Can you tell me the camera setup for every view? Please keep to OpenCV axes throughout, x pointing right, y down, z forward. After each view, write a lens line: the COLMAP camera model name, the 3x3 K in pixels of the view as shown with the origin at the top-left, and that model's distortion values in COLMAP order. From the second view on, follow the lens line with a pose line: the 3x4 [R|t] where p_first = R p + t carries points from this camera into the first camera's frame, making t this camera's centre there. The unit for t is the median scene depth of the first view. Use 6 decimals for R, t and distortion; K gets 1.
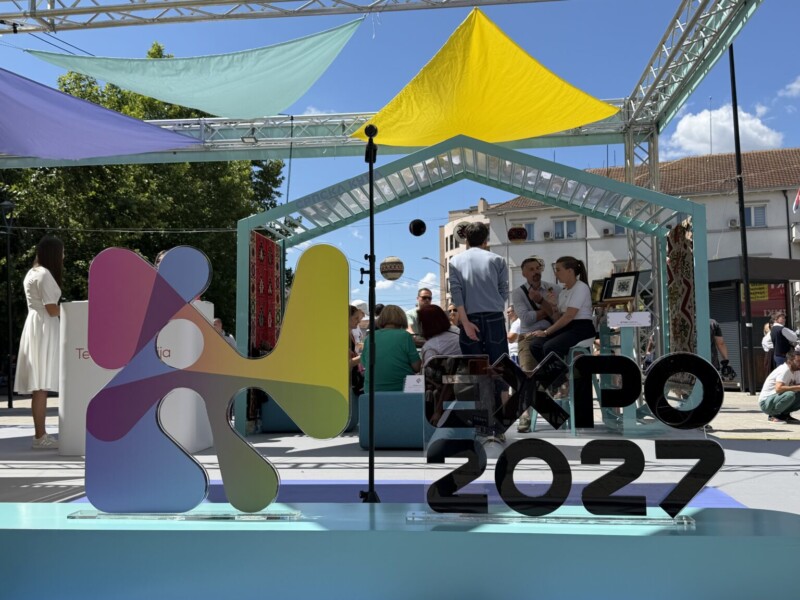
lens RADIAL K [[802.6, 0, 400.0], [0, 802.6, 300.0], [0, 0, 1]] dist [0.177951, -0.372953]
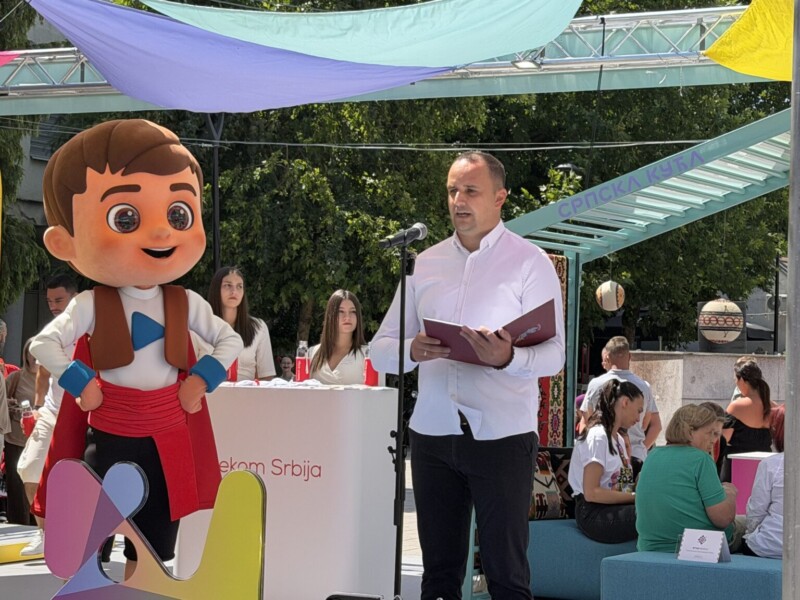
lens RADIAL K [[1986.7, 0, 415.1], [0, 1986.7, 263.6], [0, 0, 1]] dist [0.762499, 1.039060]
pose [[0.929153, 0.017573, -0.369278, 0.728662], [-0.007959, 0.999589, 0.027544, -0.280512], [0.369610, -0.022654, 0.928911, -0.889583]]
